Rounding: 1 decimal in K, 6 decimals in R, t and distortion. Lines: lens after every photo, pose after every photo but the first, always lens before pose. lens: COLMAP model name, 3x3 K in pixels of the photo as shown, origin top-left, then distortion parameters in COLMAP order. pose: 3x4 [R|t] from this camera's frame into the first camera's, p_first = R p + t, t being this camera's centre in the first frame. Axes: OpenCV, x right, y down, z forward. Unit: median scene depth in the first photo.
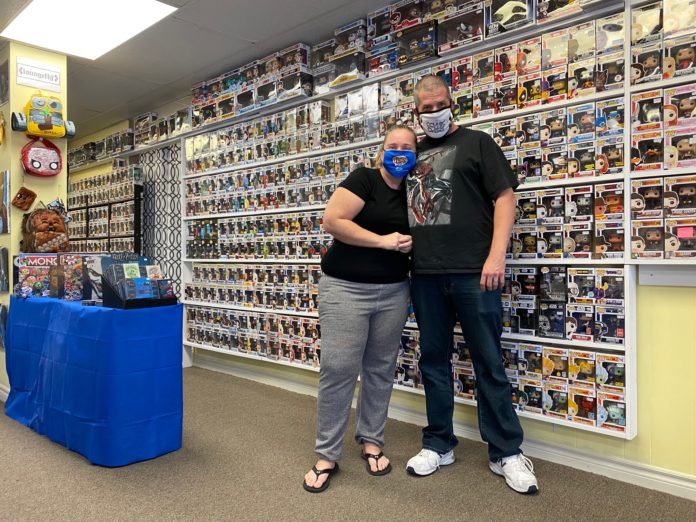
lens RADIAL K [[533.0, 0, 350.4], [0, 533.0, 260.6], [0, 0, 1]] dist [0.004143, -0.001535]
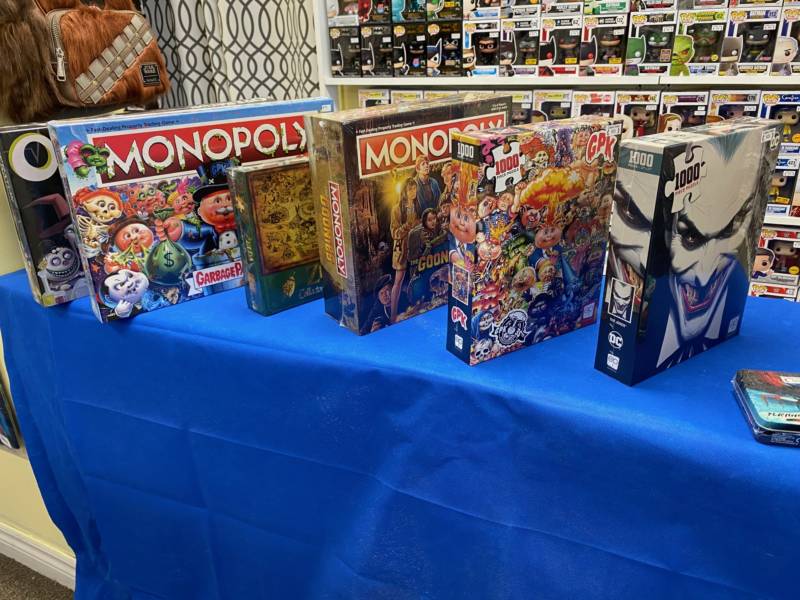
lens RADIAL K [[612.7, 0, 396.6], [0, 612.7, 303.2], [0, 0, 1]] dist [0.004143, -0.001535]
pose [[0.959519, -0.142434, 0.242975, -0.466407], [0.036592, 0.918429, 0.393890, -0.032056], [-0.279258, -0.369054, 0.886461, 0.606587]]
